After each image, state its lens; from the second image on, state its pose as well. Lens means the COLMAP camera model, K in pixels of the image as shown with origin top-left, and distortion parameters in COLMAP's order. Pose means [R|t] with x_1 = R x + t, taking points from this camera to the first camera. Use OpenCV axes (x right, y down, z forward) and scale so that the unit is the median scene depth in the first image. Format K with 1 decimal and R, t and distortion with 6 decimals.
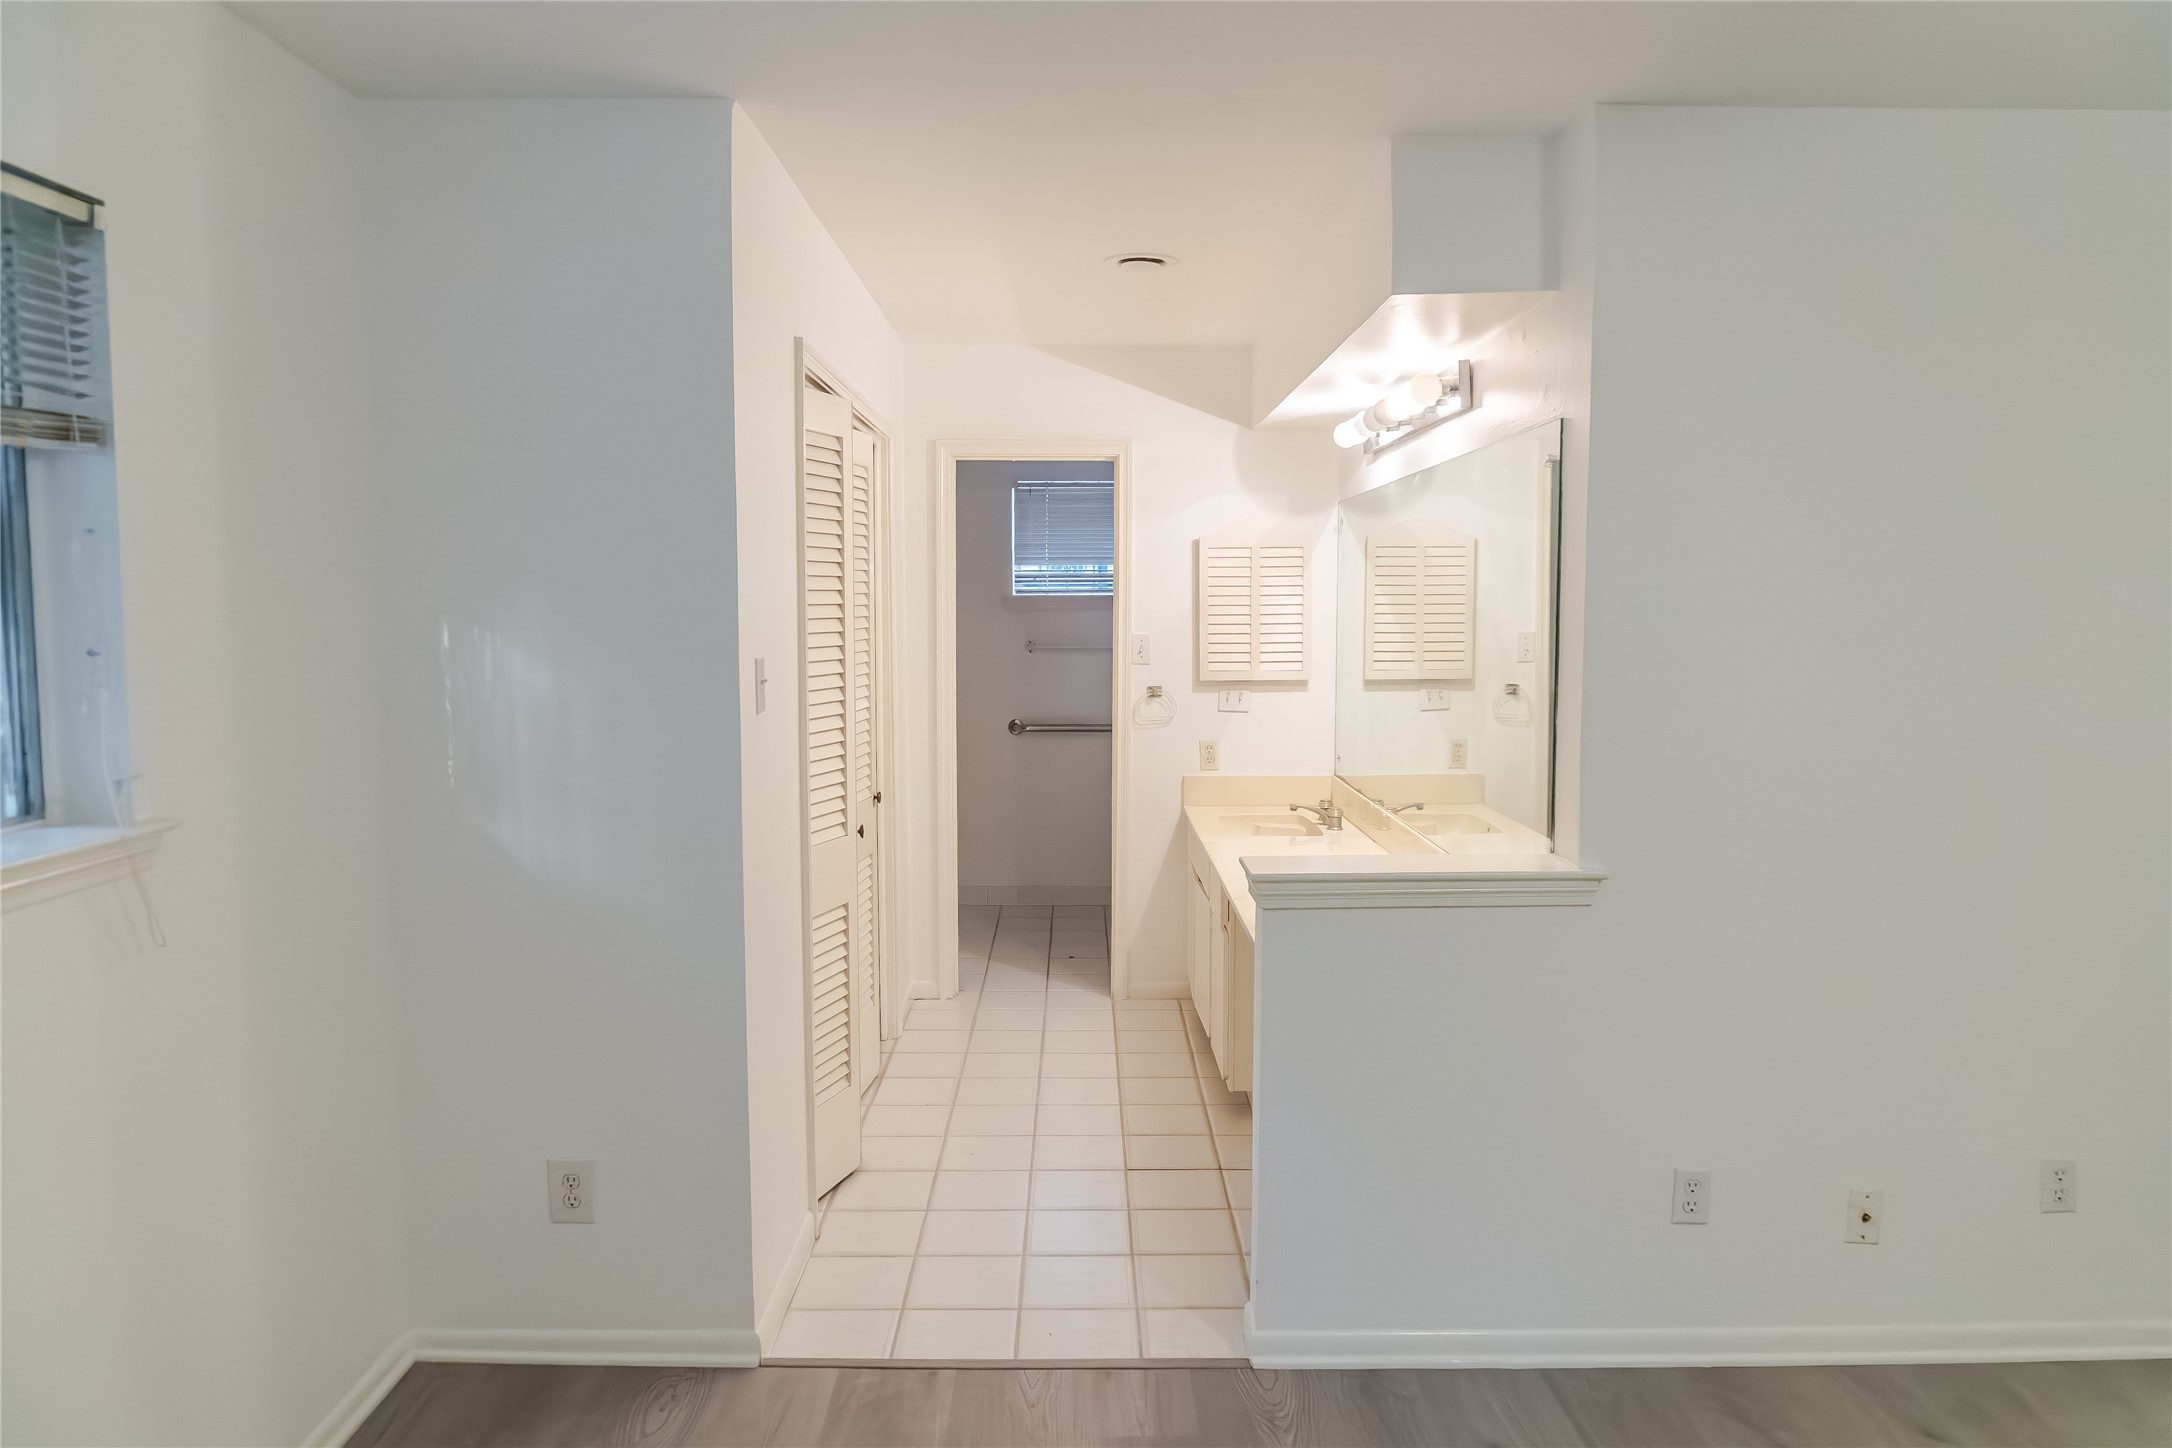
lens RADIAL K [[1456.2, 0, 1080.6], [0, 1456.2, 728.2], [0, 0, 1]] dist [-0.013994, -0.009074]
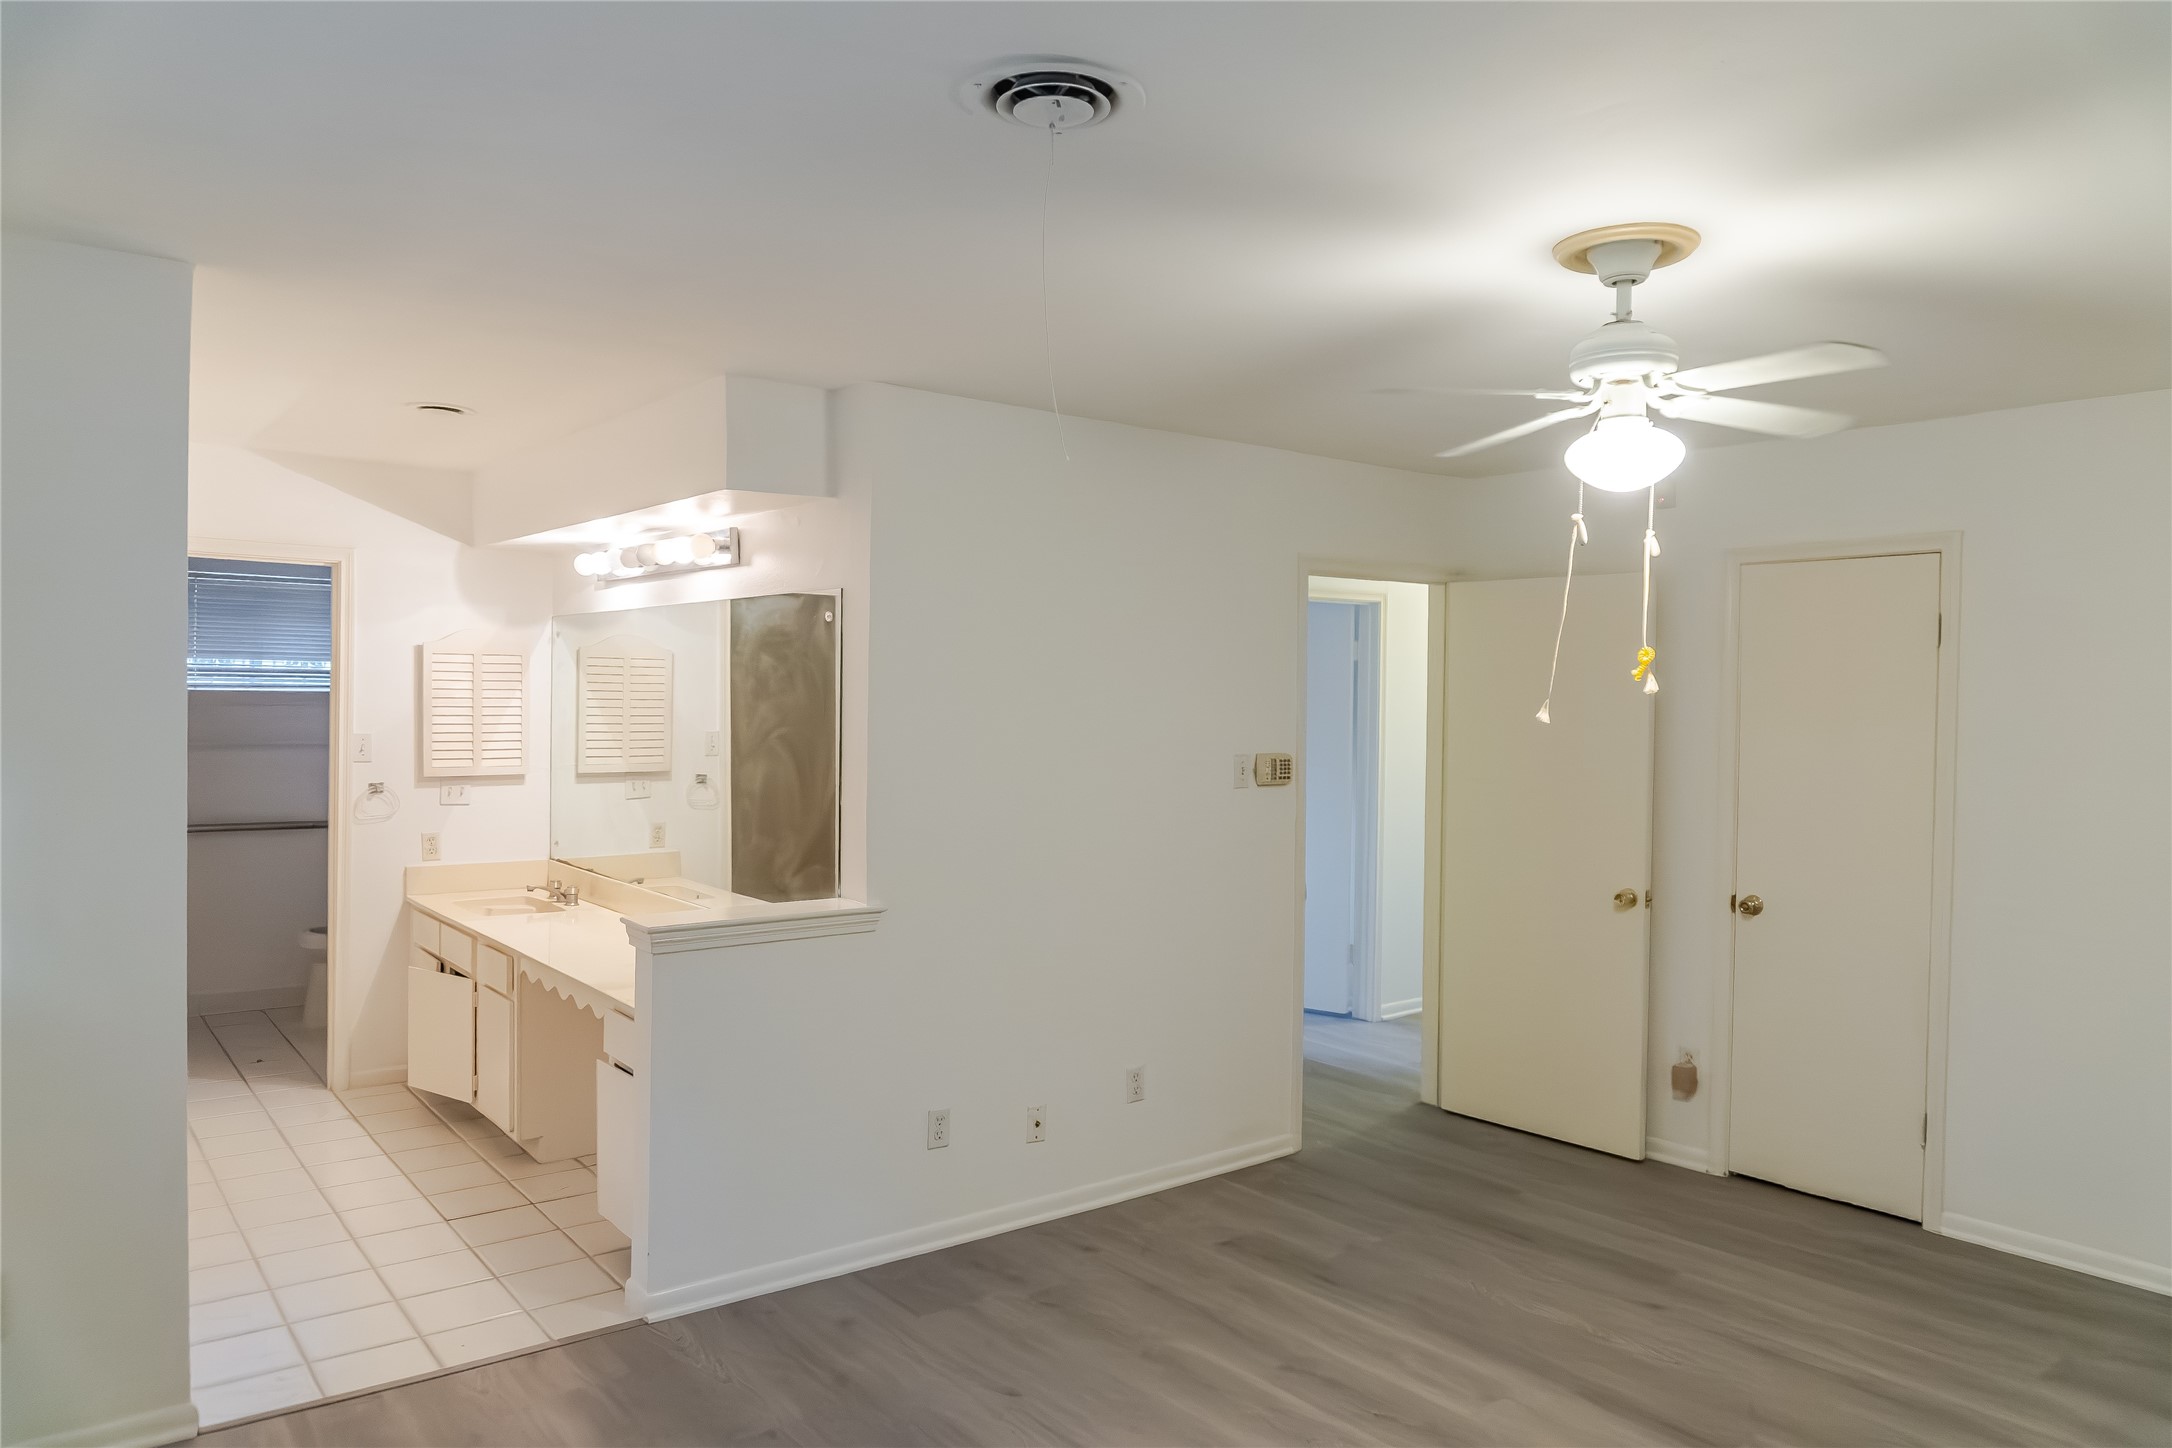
lens RADIAL K [[1456.2, 0, 1086.4], [0, 1456.2, 714.2], [0, 0, 1]] dist [-0.013994, -0.009074]
pose [[0.783684, 0.007863, 0.621110, -0.199511], [0.035162, 0.997755, -0.056997, -0.000603], [-0.620164, 0.066507, 0.781648, -0.136815]]
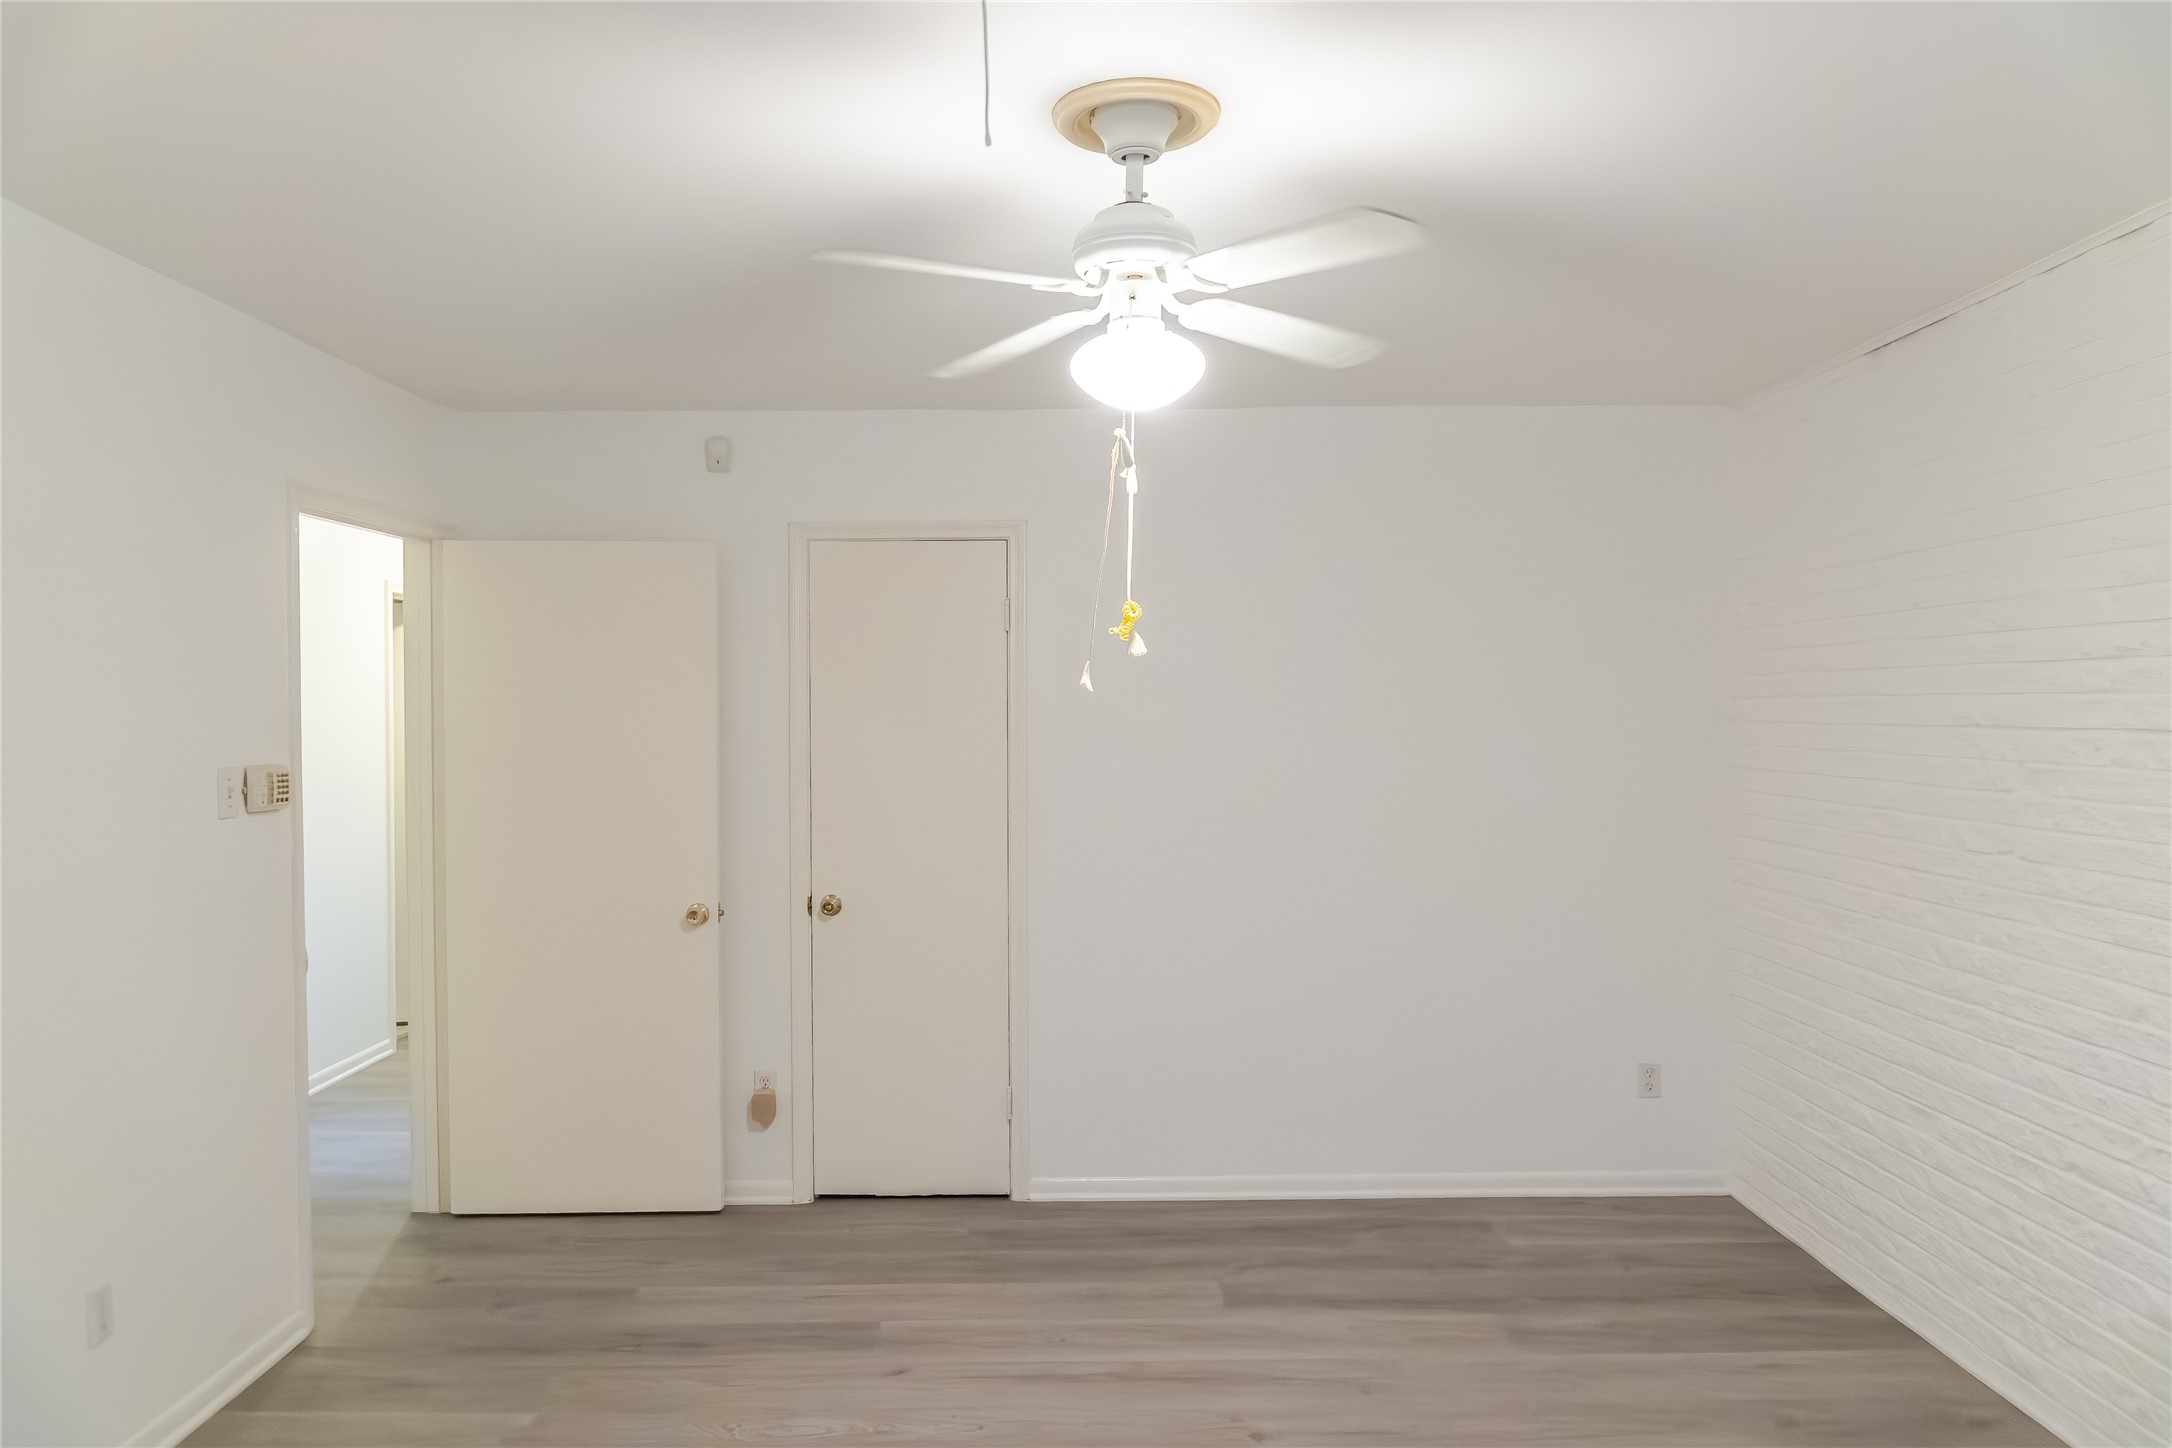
lens RADIAL K [[1456.2, 0, 1085.4], [0, 1456.2, 727.9], [0, 0, 1]] dist [-0.013994, -0.009074]
pose [[-0.001218, -0.003744, 0.999992, -0.158704], [0.086576, 0.996238, 0.003836, -0.012094], [-0.996244, 0.086580, -0.000890, 0.165485]]
